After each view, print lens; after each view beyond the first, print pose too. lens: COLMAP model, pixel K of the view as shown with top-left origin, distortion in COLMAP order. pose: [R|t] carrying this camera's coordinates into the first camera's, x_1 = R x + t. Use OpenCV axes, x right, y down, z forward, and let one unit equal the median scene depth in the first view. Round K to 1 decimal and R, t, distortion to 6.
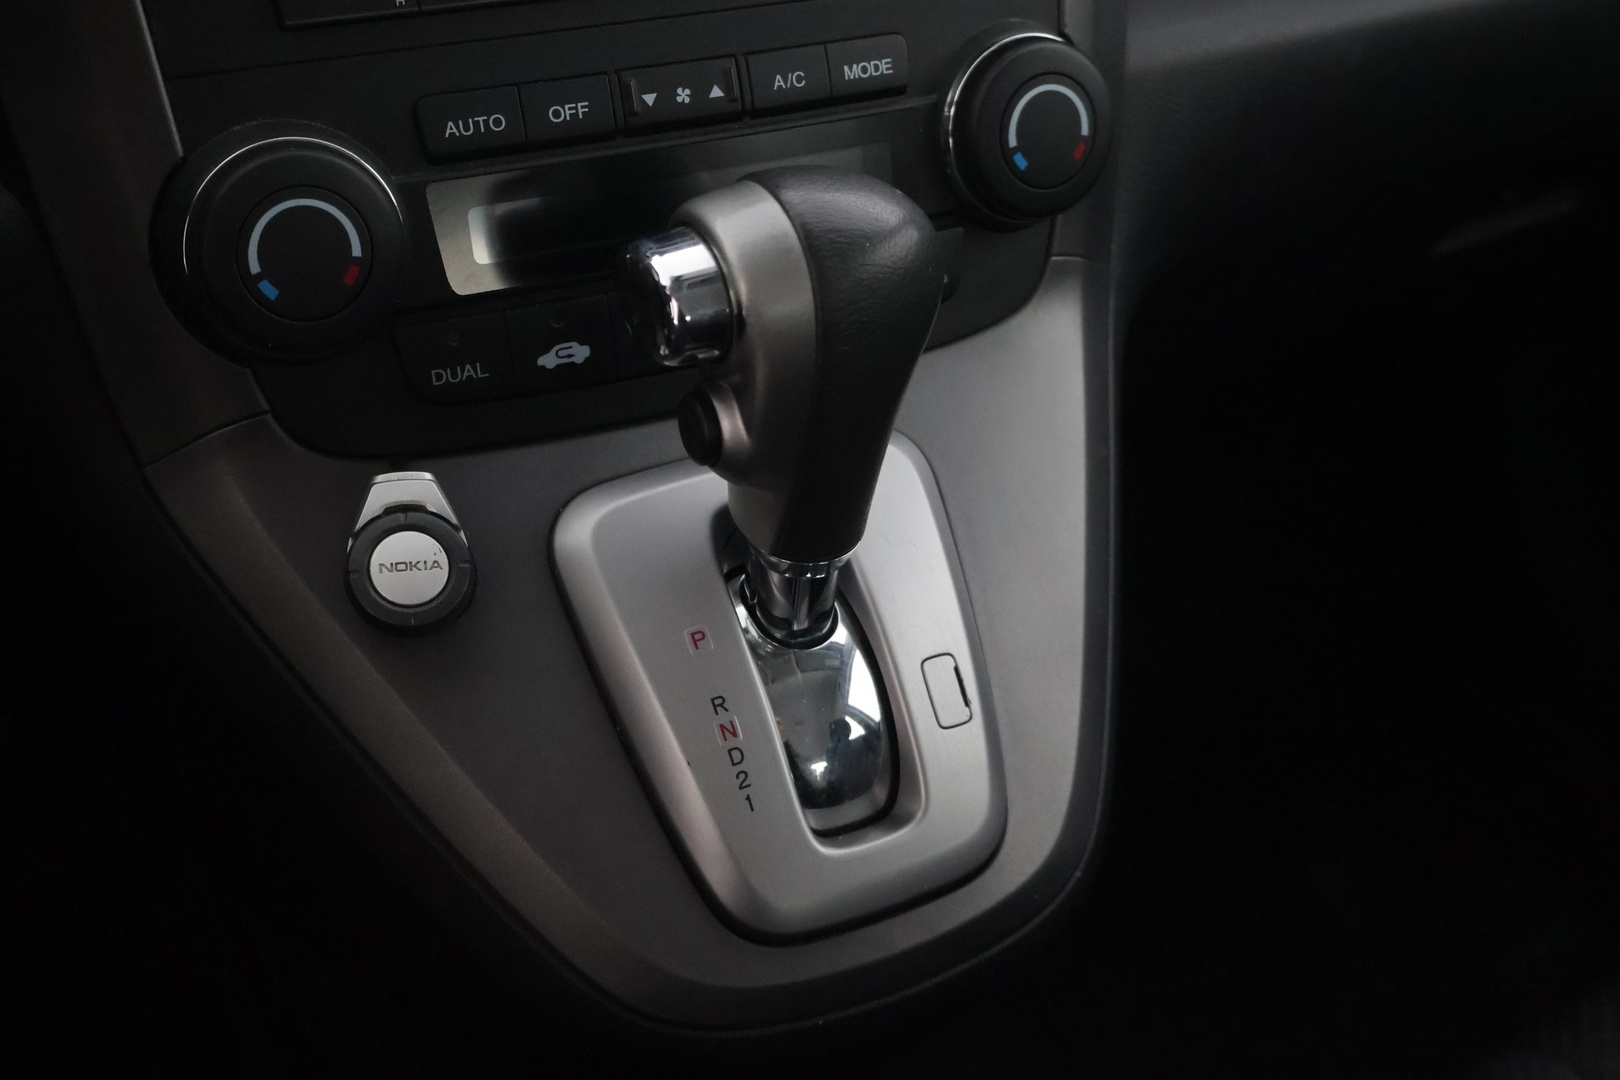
lens RADIAL K [[1872.7, 0, 810.0], [0, 1872.7, 540.0], [0, 0, 1]] dist [-0.014275, -0.009222]
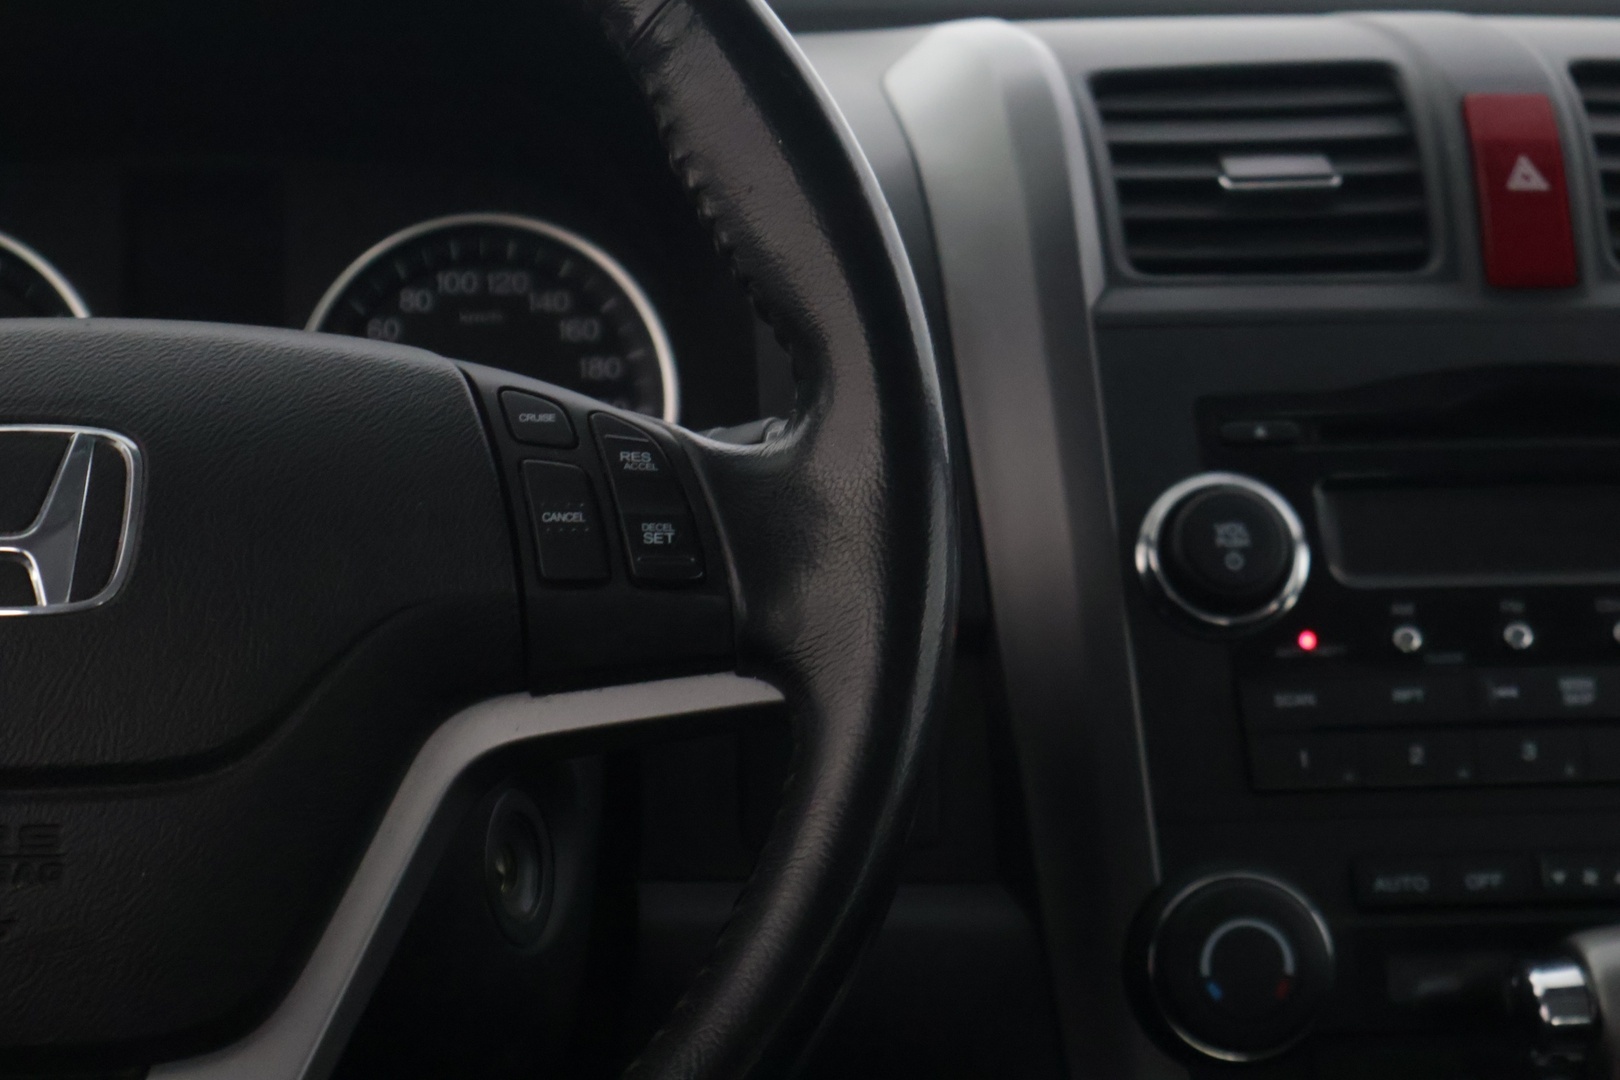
lens RADIAL K [[3223.4, 0, 810.0], [0, 3223.4, 540.0], [0, 0, 1]] dist [0.014225, 0.044349]
pose [[0.923974, 0.016354, -0.382106, 0.239176], [-0.178695, 0.901787, -0.393508, 0.430698], [0.338143, 0.431871, 0.836150, -0.876834]]
